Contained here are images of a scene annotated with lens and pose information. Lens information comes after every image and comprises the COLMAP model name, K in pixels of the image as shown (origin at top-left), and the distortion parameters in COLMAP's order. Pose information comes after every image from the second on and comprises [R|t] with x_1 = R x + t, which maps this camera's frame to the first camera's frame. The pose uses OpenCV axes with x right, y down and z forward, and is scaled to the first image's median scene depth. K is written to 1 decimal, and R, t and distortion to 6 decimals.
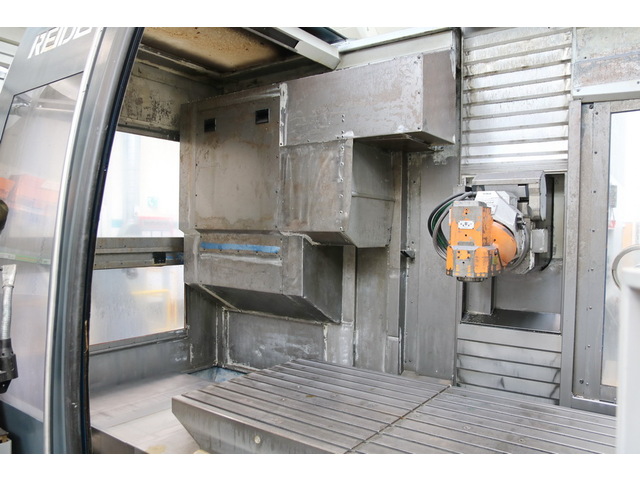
lens RADIAL K [[499.3, 0, 320.3], [0, 499.3, 246.3], [0, 0, 1]] dist [-0.119985, 0.109670]
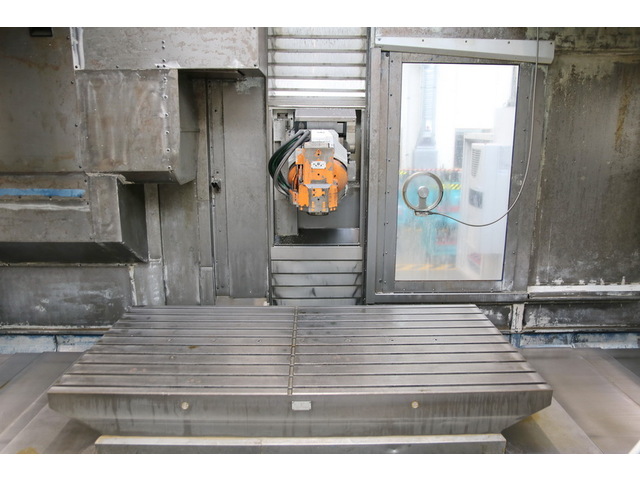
lens RADIAL K [[500.6, 0, 317.2], [0, 500.6, 247.4], [0, 0, 1]] dist [-0.122813, 0.113134]
pose [[0.801951, -0.151091, 0.577966, -0.279266], [0.029098, 0.976218, 0.214828, -0.076265], [-0.596680, -0.155464, 0.787276, 0.073123]]
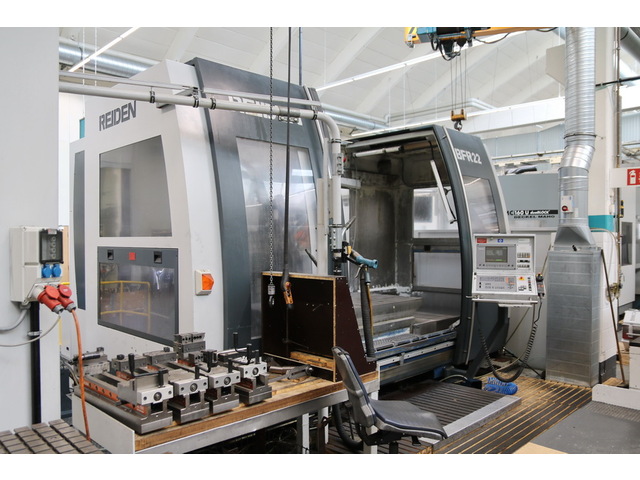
lens RADIAL K [[516.4, 0, 317.5], [0, 516.4, 246.0], [0, 0, 1]] dist [-0.118020, 0.117756]
pose [[0.162727, -0.027971, 0.986275, -1.699755], [0.034848, 0.999137, 0.022586, -0.009424], [-0.986056, 0.030695, 0.163561, 0.427939]]
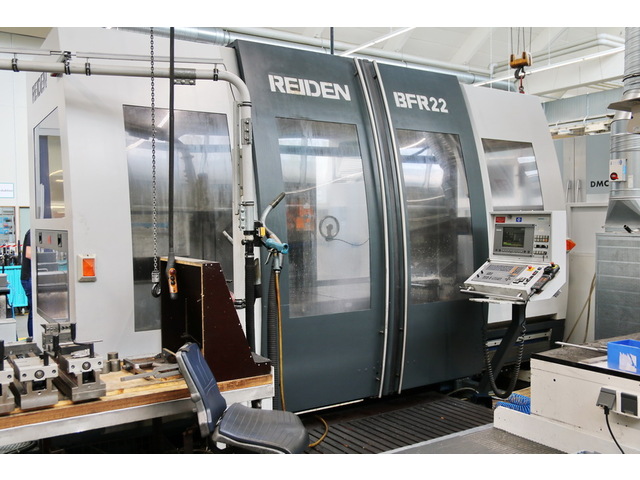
lens RADIAL K [[607.7, 0, 315.9], [0, 607.7, 246.7], [0, 0, 1]] dist [-0.069012, 0.110920]
pose [[0.372698, -0.057586, 0.926164, -1.577533], [0.043284, 0.998065, 0.044639, 0.010516], [-0.926943, 0.023452, 0.374470, -0.012803]]
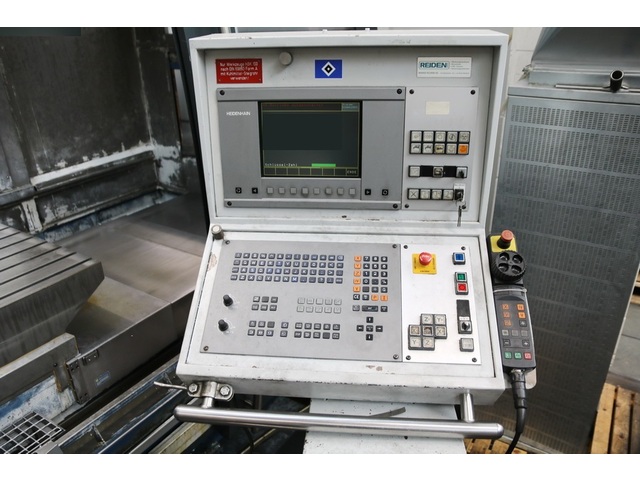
lens RADIAL K [[499.3, 0, 320.3], [0, 499.3, 246.3], [0, 0, 1]] dist [-0.119985, 0.109670]
pose [[-0.061492, -0.433953, 0.898834, -0.221477], [0.053664, 0.897799, 0.437124, -0.004512], [-0.996664, 0.075115, -0.031920, 0.119345]]
